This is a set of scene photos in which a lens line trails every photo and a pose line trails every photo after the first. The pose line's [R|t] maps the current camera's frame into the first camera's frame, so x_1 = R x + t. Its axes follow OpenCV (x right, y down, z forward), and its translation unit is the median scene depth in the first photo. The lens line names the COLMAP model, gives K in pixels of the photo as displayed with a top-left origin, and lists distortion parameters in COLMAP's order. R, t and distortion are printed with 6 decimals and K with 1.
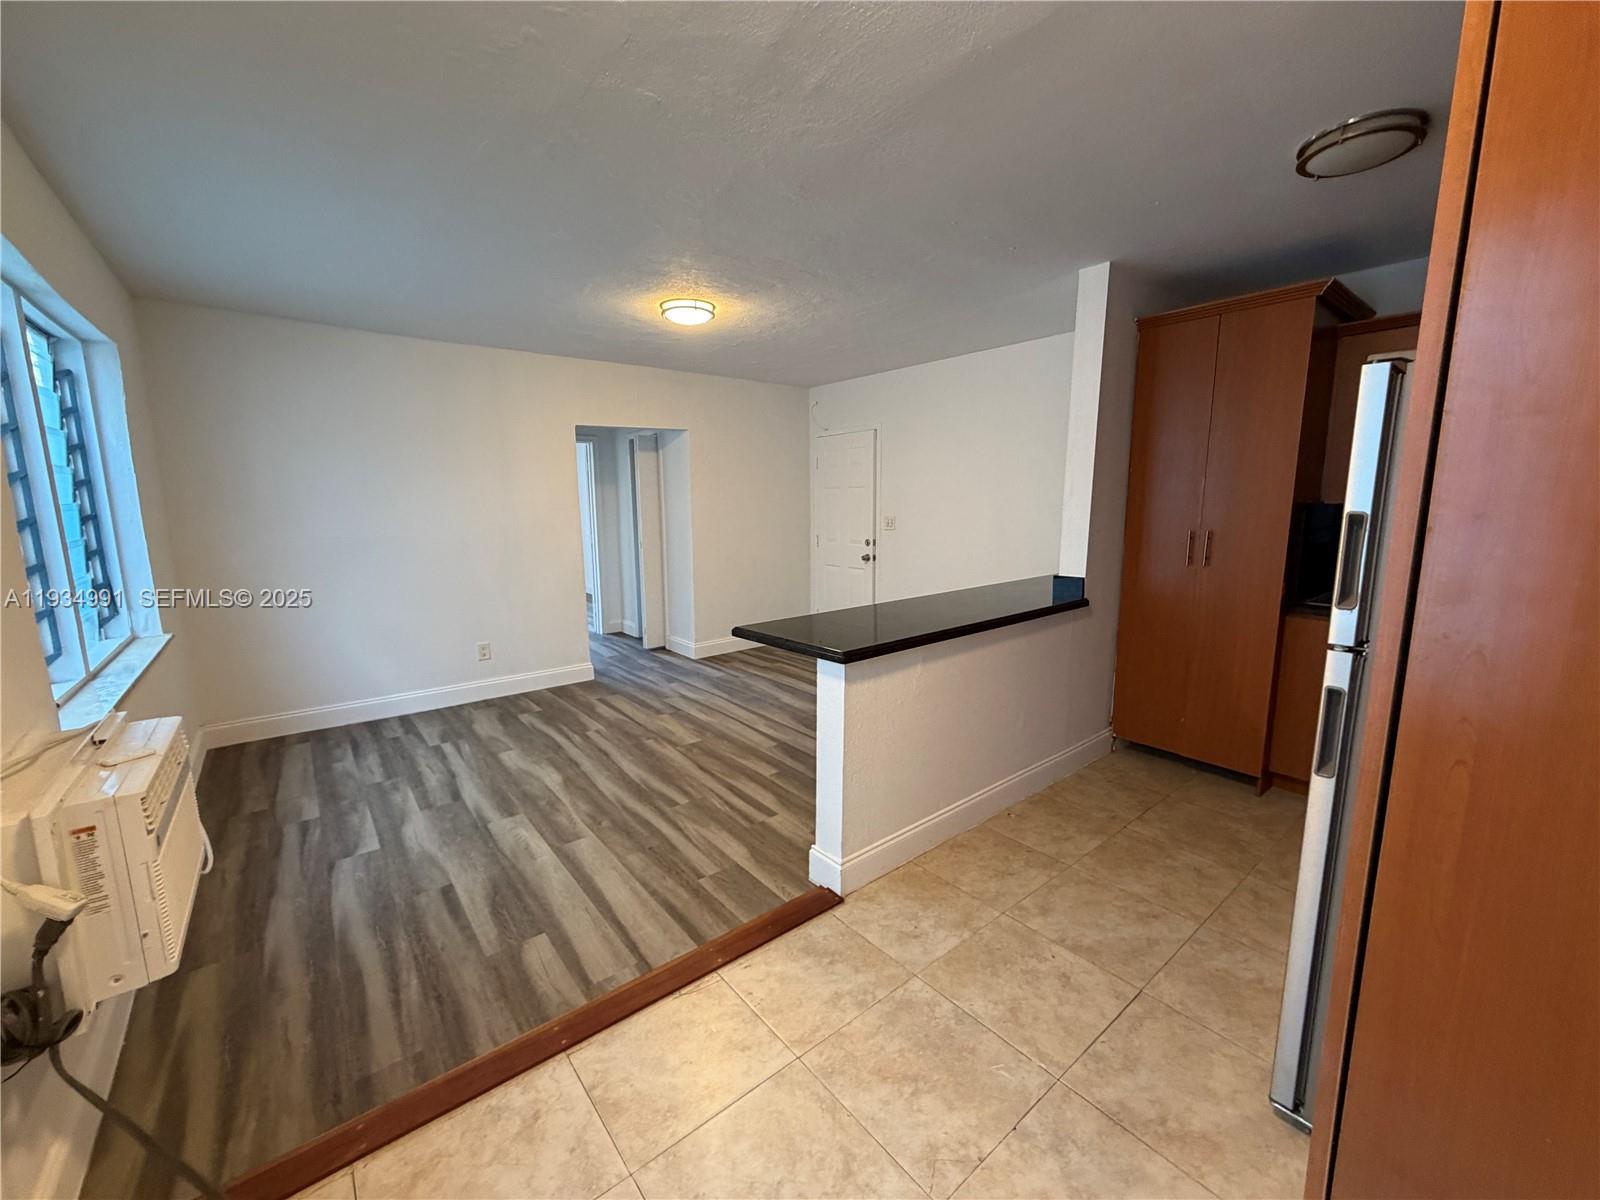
lens RADIAL K [[638.3, 0, 797.7], [0, 638.3, 600.6], [0, 0, 1]] dist [-0.000210, 0.000110]
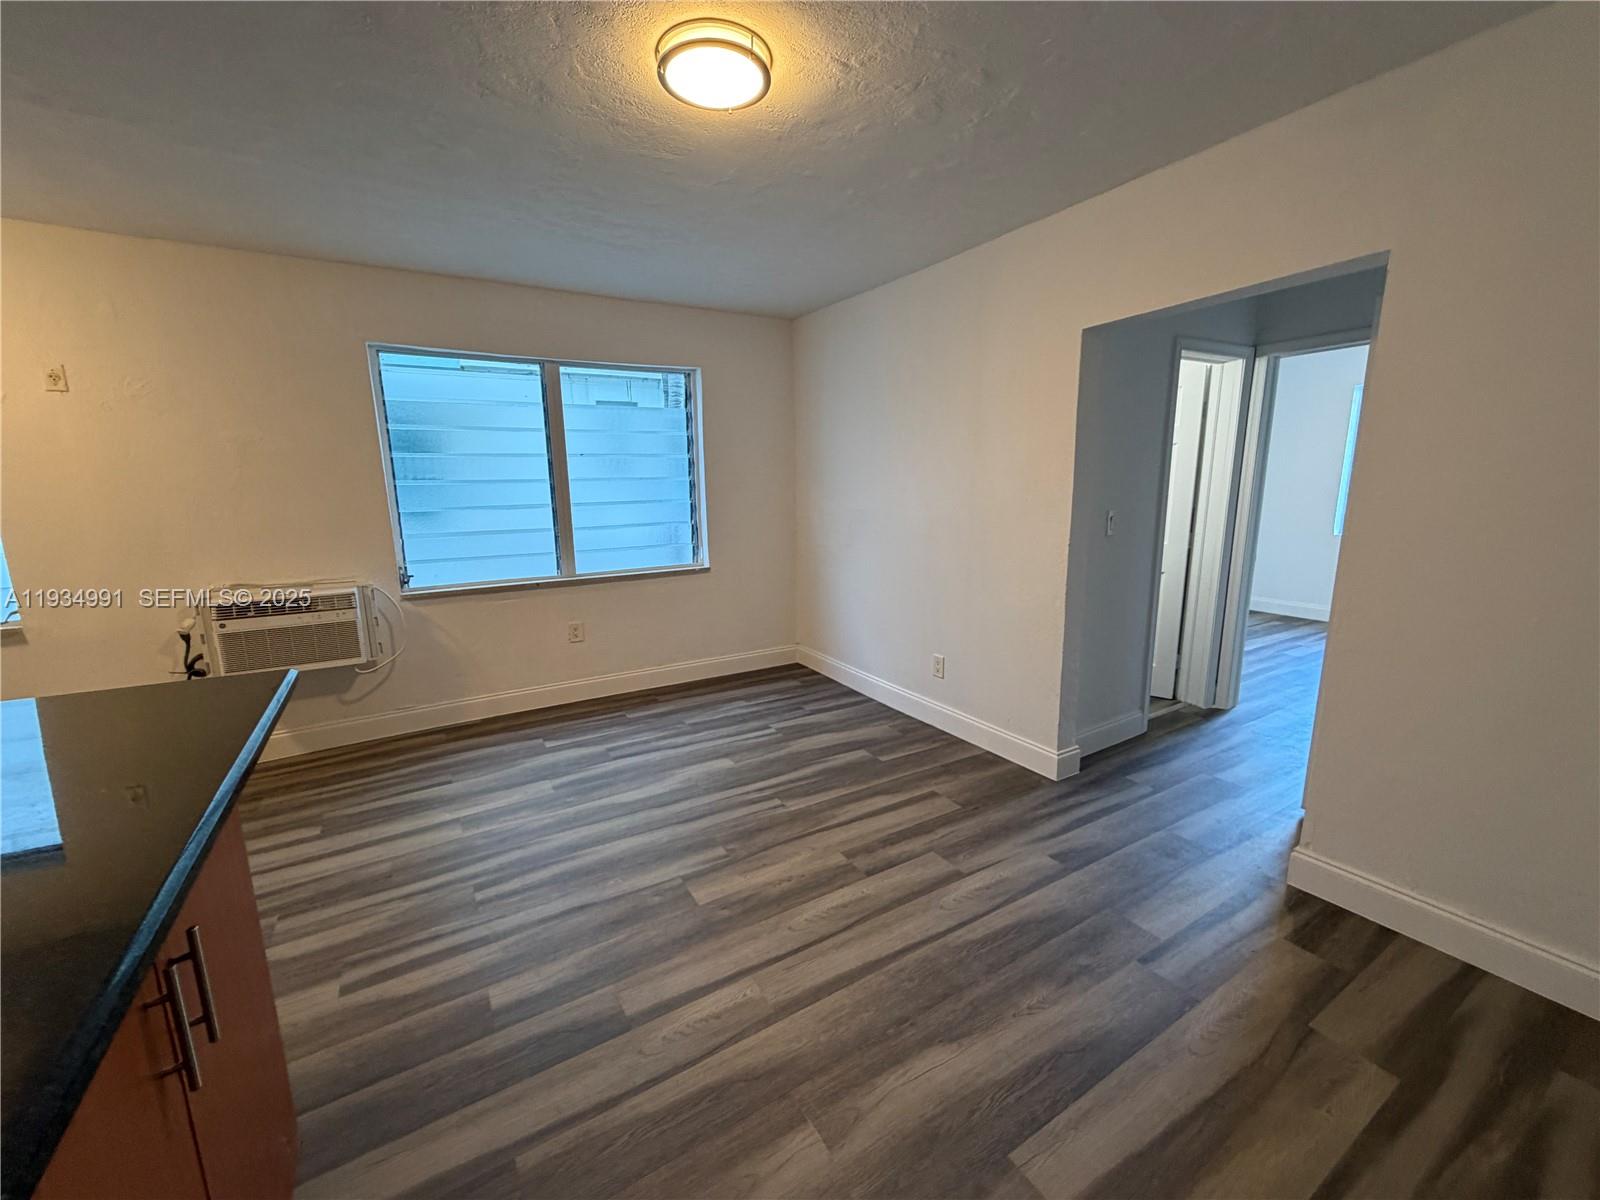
lens RADIAL K [[638.3, 0, 797.7], [0, 638.3, 600.6], [0, 0, 1]] dist [-0.000210, 0.000110]
pose [[-0.134428, 0.197887, -0.970963, 0.438861], [-0.139498, 0.966320, 0.216254, -0.230959], [0.981055, 0.164518, -0.102295, 1.462521]]
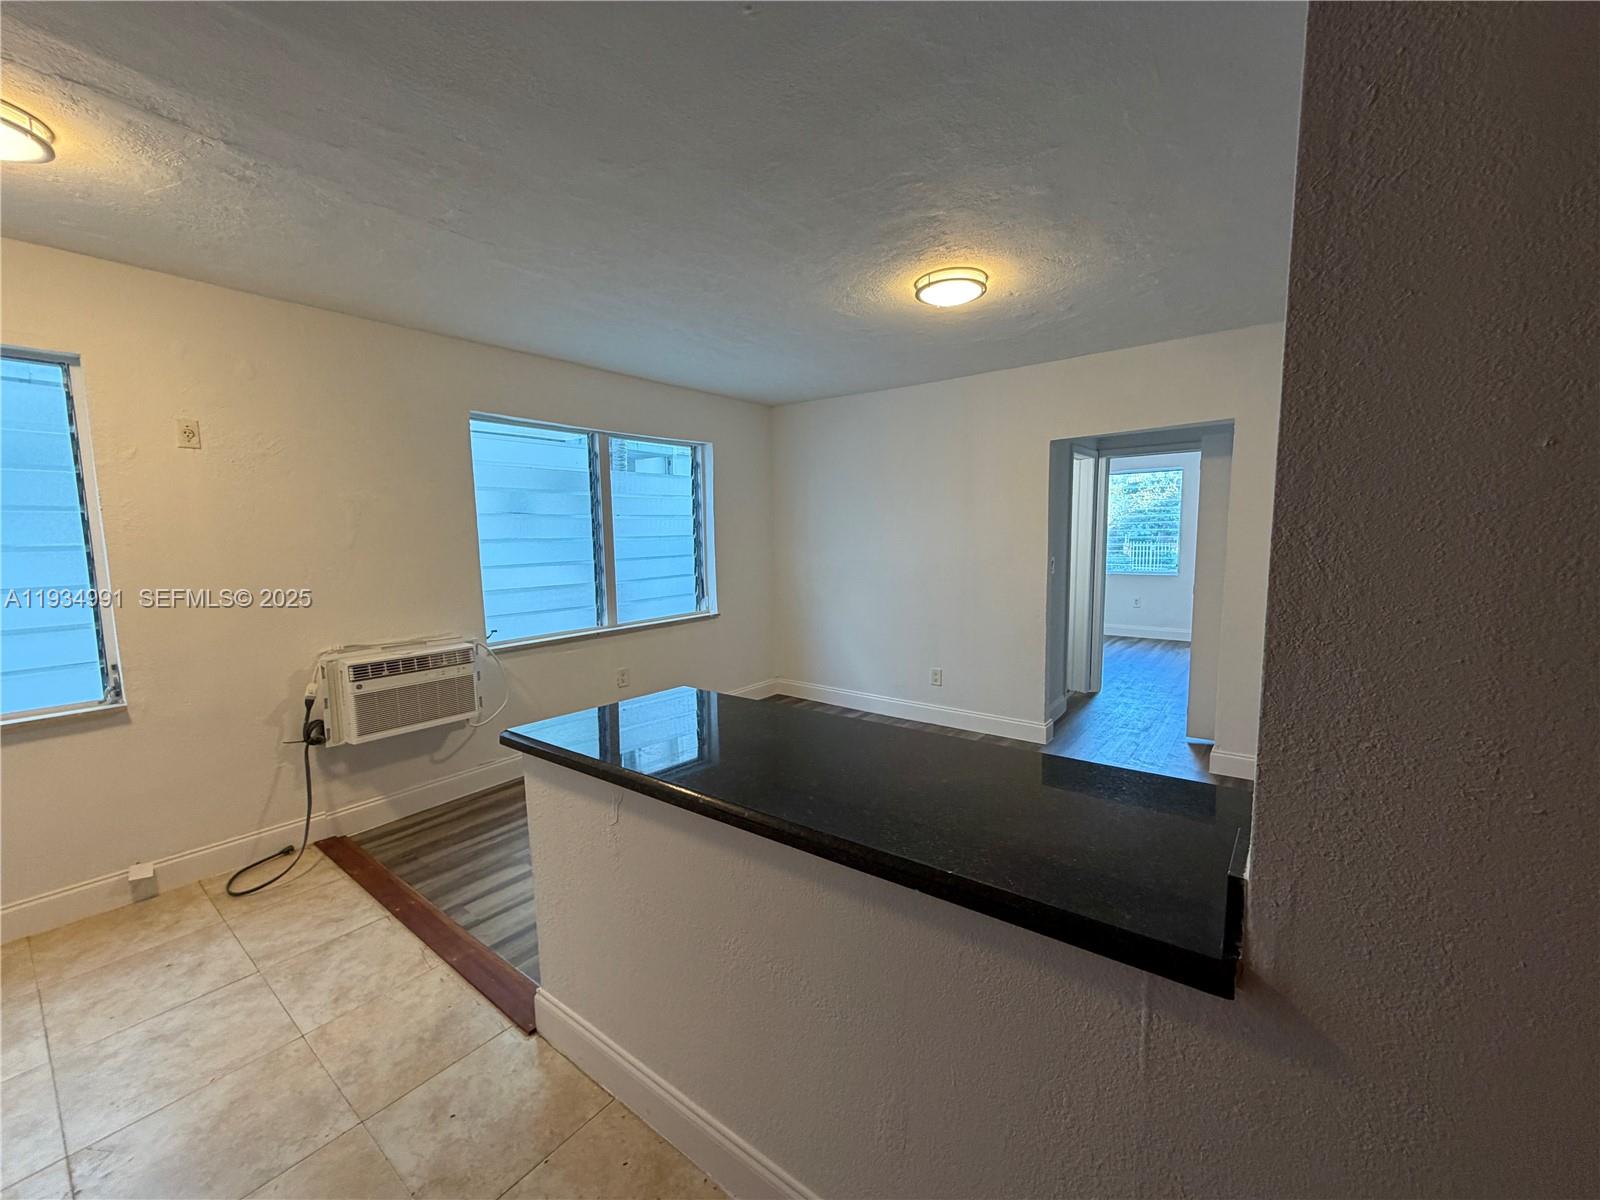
lens RADIAL K [[638.3, 0, 797.7], [0, 638.3, 600.6], [0, 0, 1]] dist [-0.000210, 0.000110]
pose [[0.233994, 0.111560, -0.965816, 0.698850], [-0.138896, 0.987041, 0.080361, -0.150651], [0.962265, 0.115344, 0.246457, 0.847870]]
